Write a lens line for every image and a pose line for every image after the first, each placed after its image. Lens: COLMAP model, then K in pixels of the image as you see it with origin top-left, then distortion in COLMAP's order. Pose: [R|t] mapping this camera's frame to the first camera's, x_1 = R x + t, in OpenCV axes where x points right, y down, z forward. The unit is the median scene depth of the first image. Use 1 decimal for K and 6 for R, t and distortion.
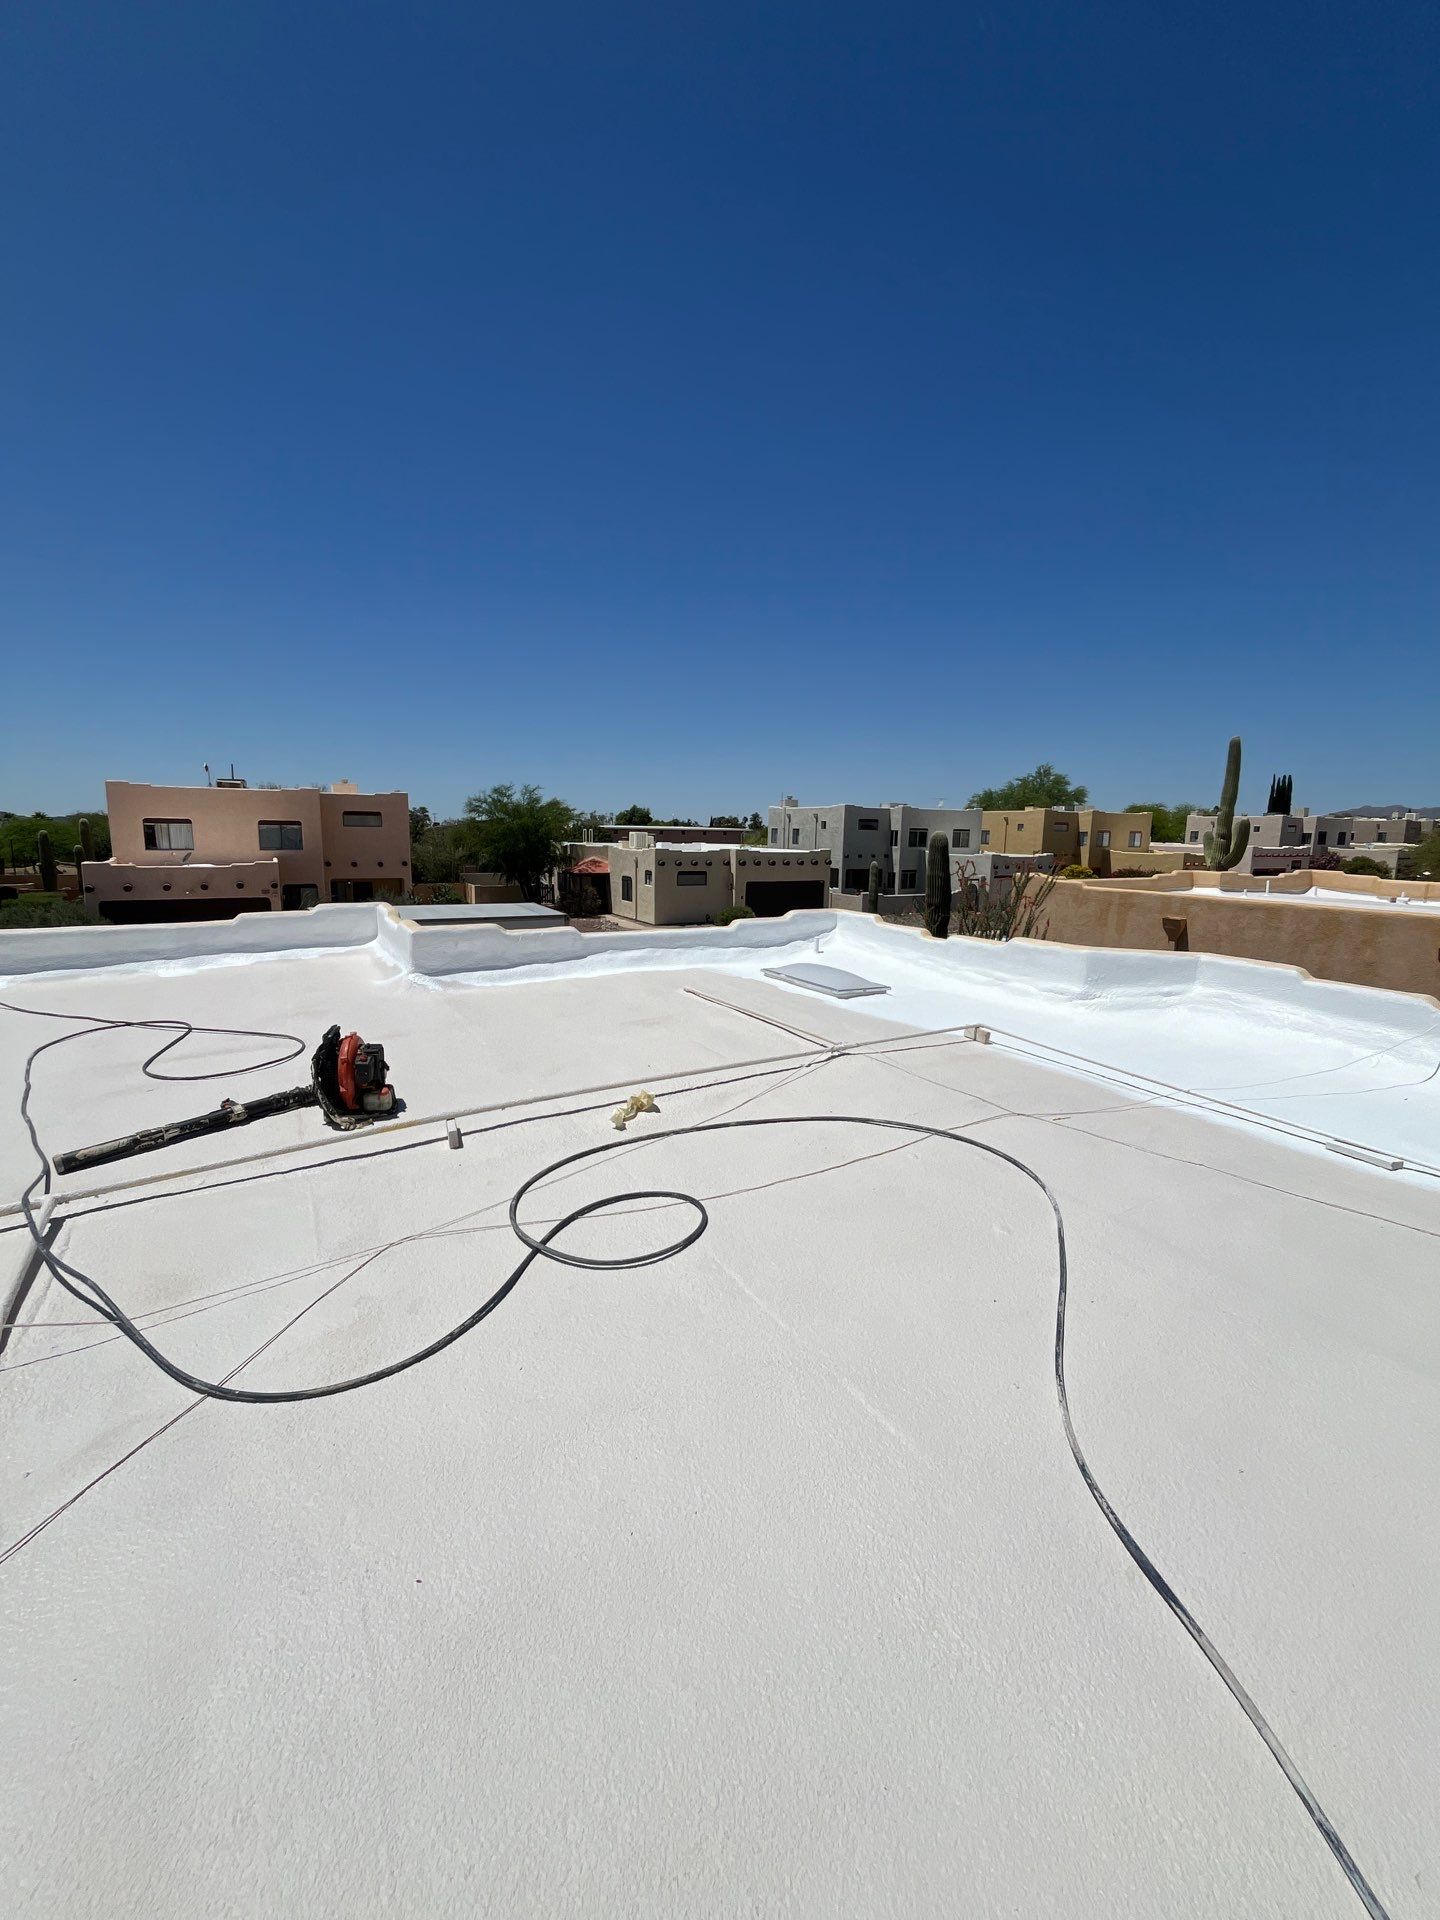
lens RADIAL K [[775.5, 0, 720.0], [0, 775.5, 960.0], [0, 0, 1]] dist [-0.003907, -0.000108]
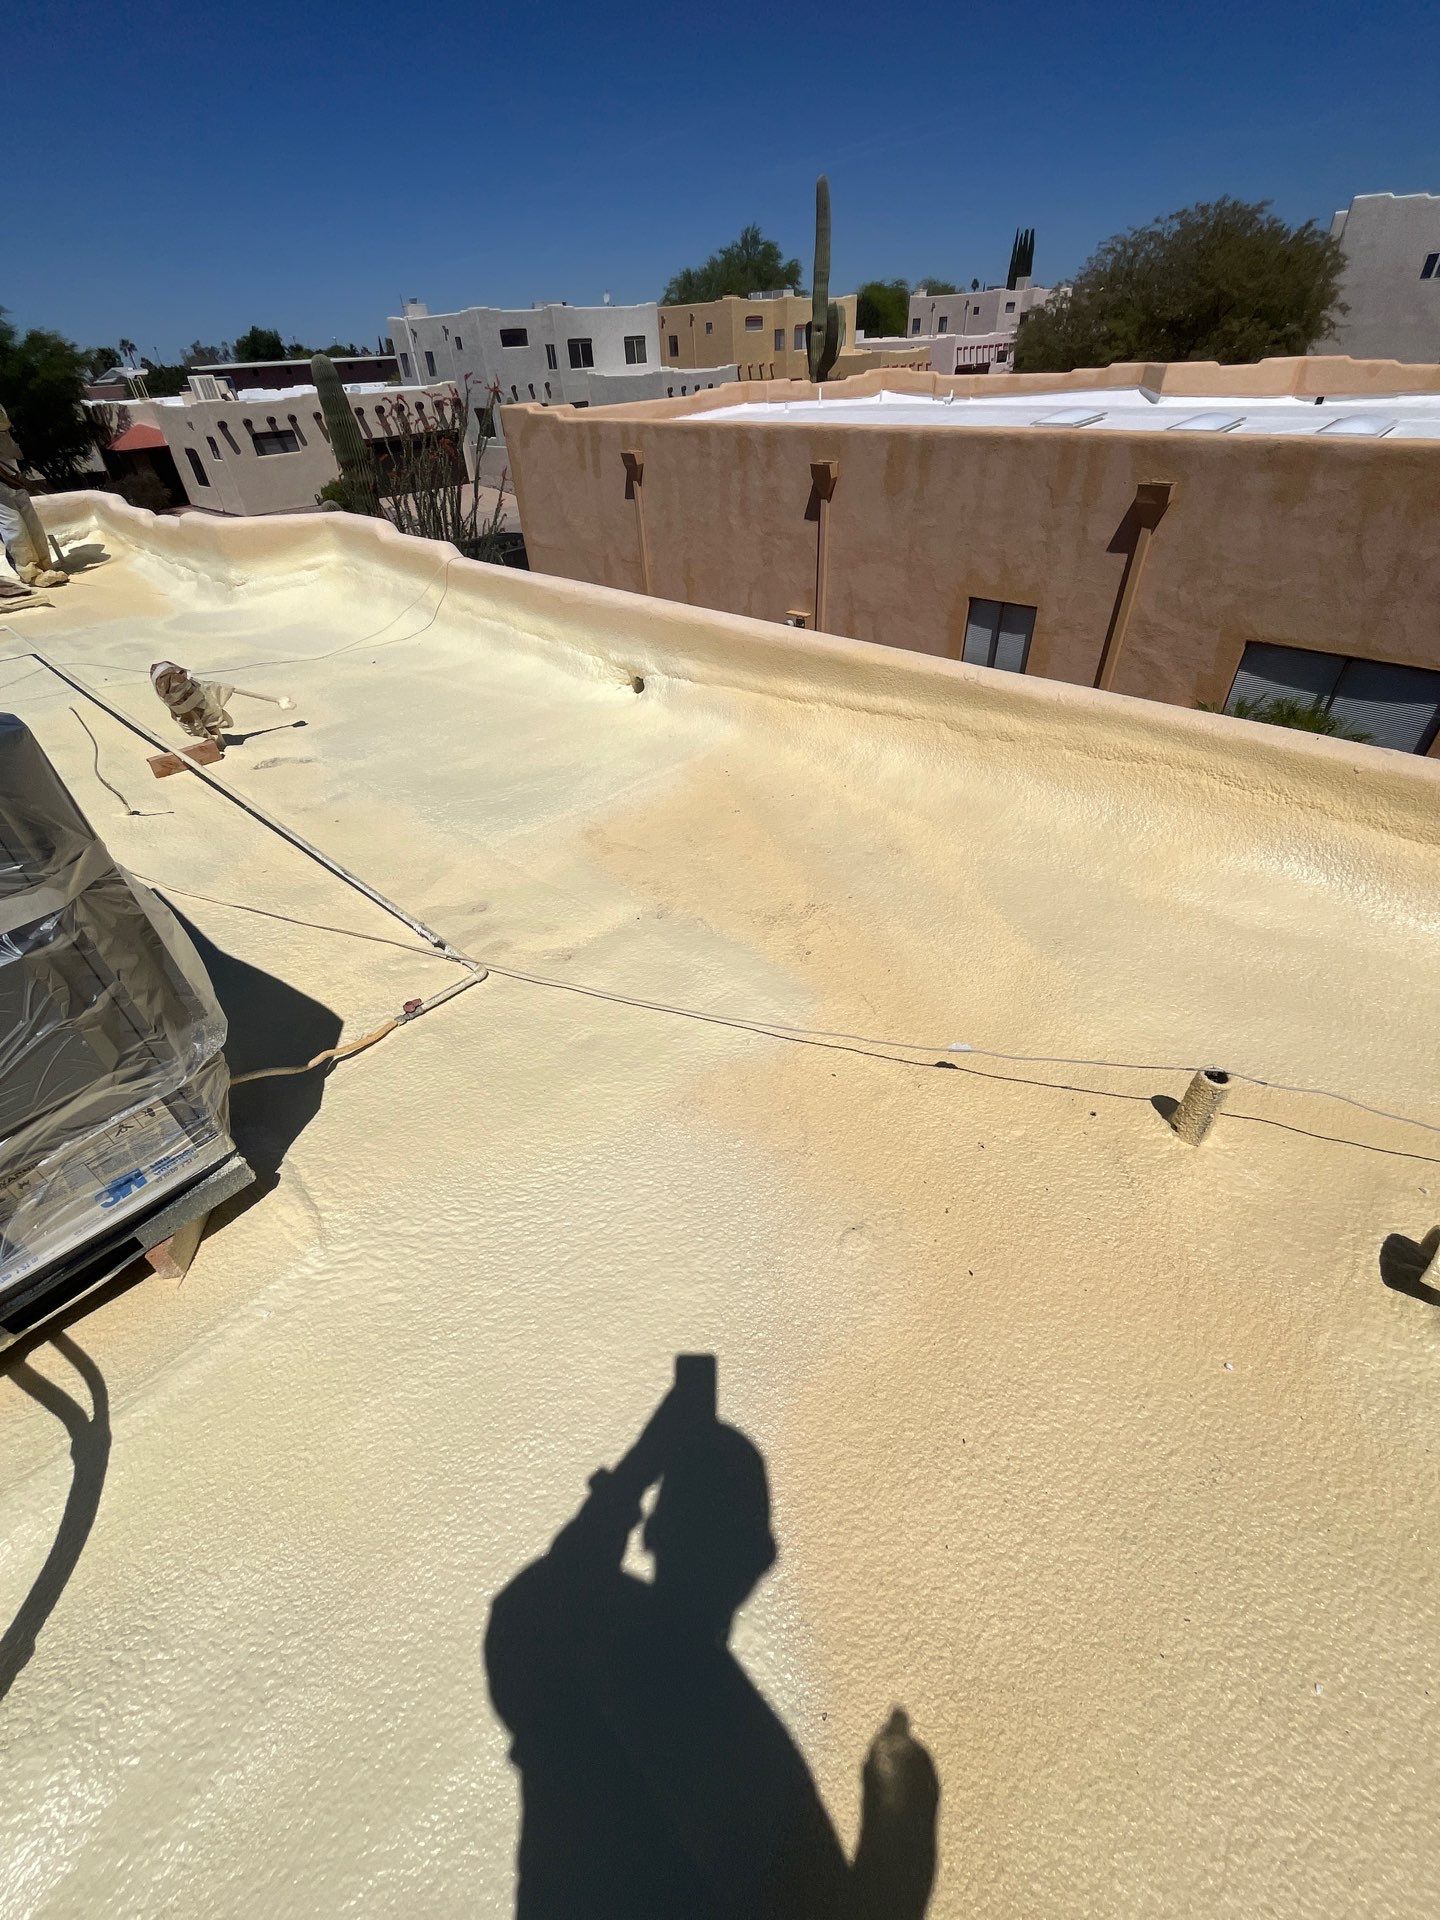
lens RADIAL K [[775.5, 0, 720.0], [0, 775.5, 960.0], [0, 0, 1]] dist [-0.003907, -0.000108]
pose [[0.953016, -0.231458, 0.195416, 0.115465], [0.107961, 0.862275, 0.494799, 0.006742], [-0.283027, -0.450454, 0.846751, -0.021116]]
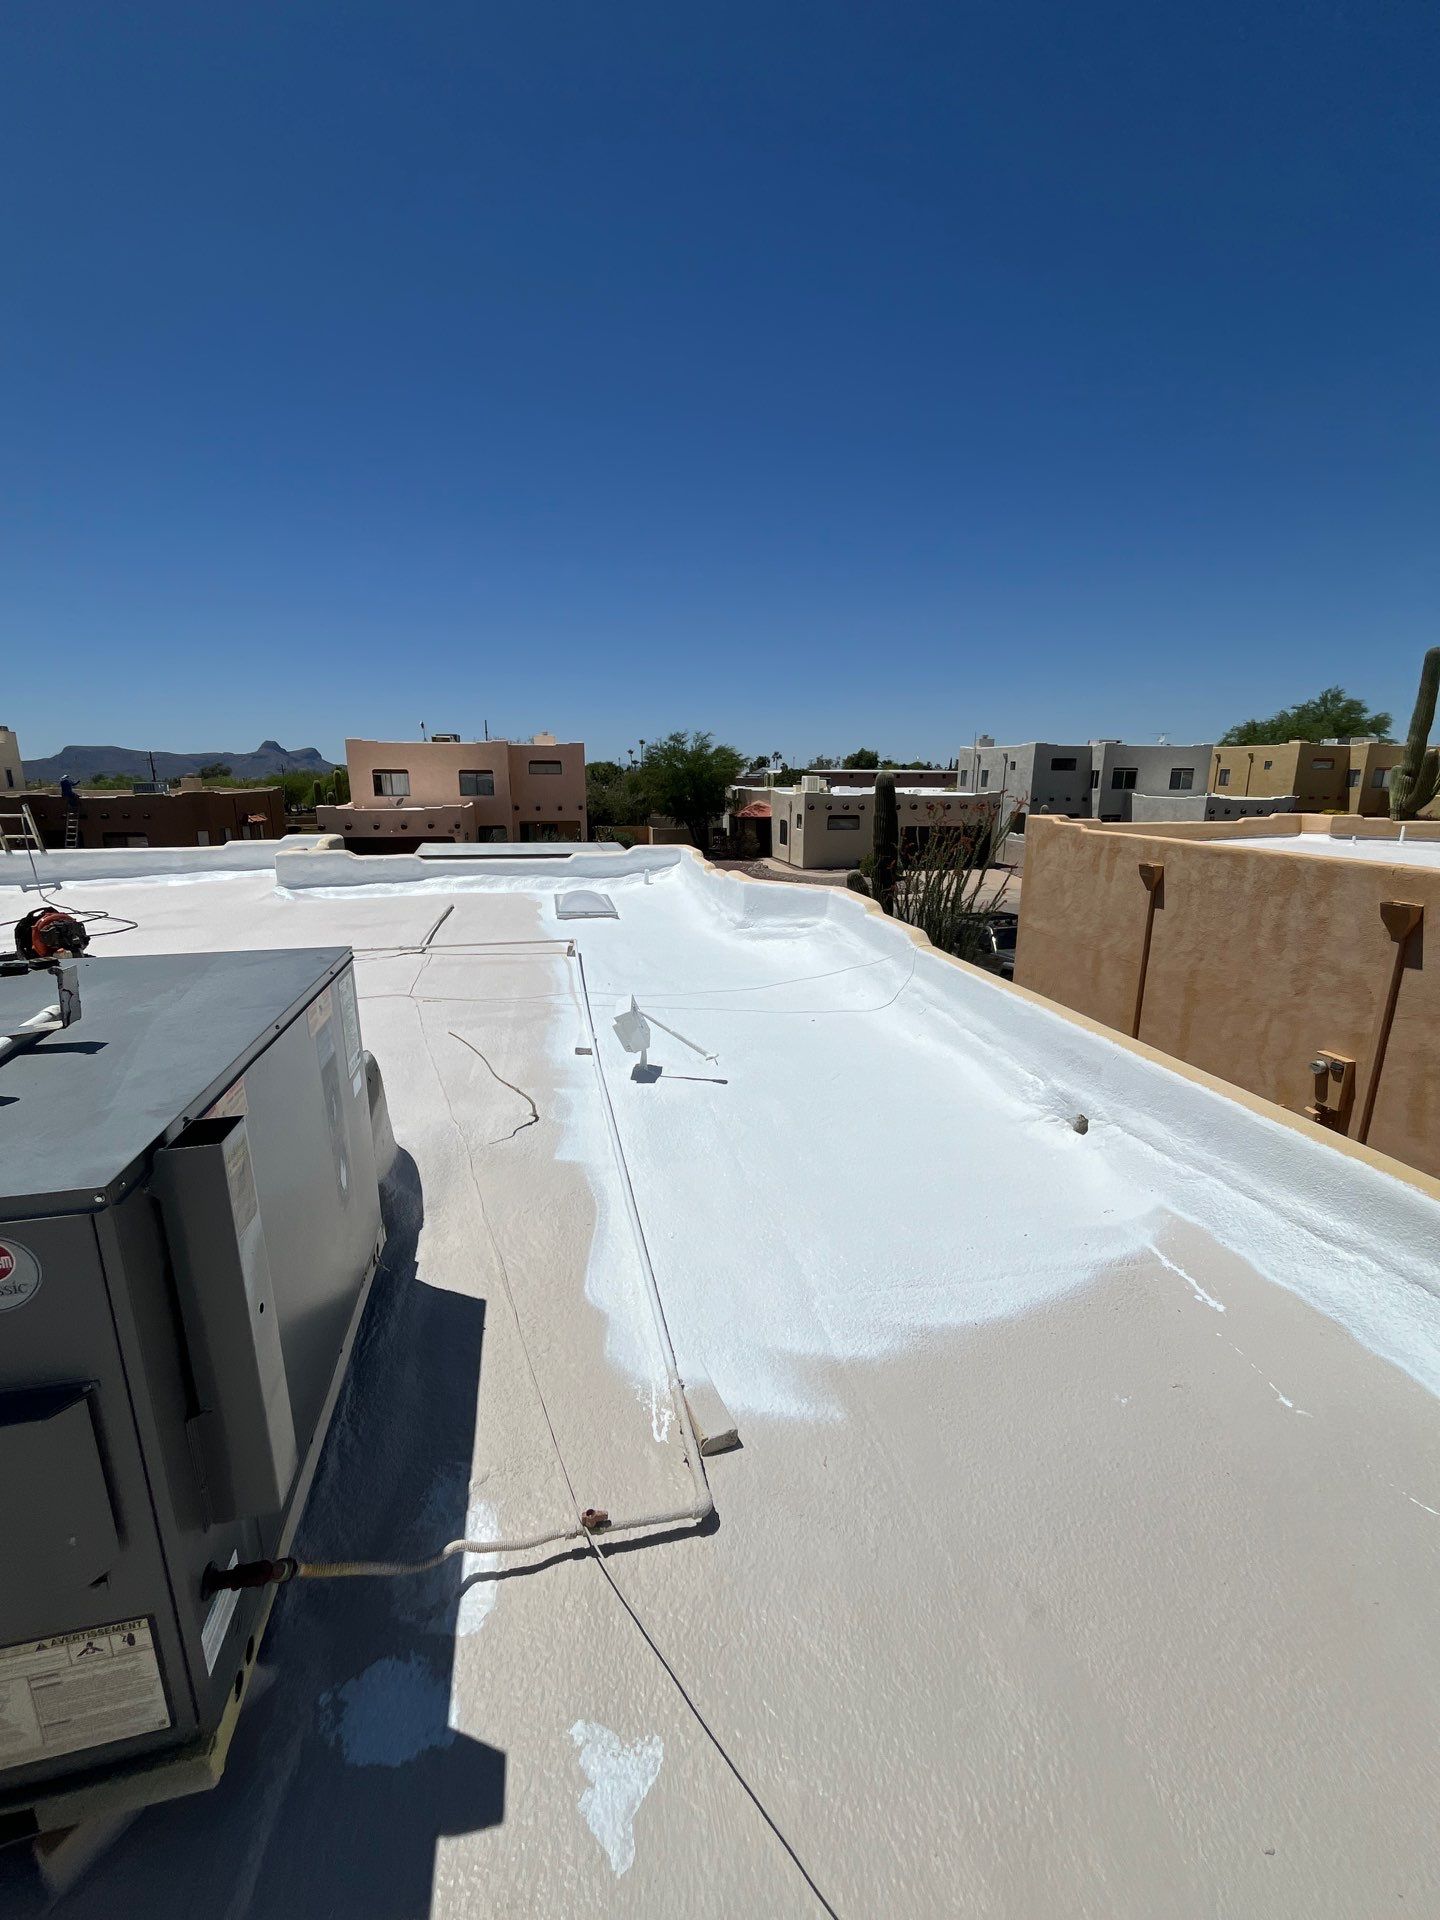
lens RADIAL K [[776.2, 0, 720.0], [0, 776.2, 960.0], [0, 0, 1]] dist [-0.008514, -0.000411]
pose [[0.951785, 0.058543, -0.301127, 0.120772], [-0.037784, 0.996519, 0.074310, 0.002624], [0.304429, -0.059349, 0.950684, -0.004485]]
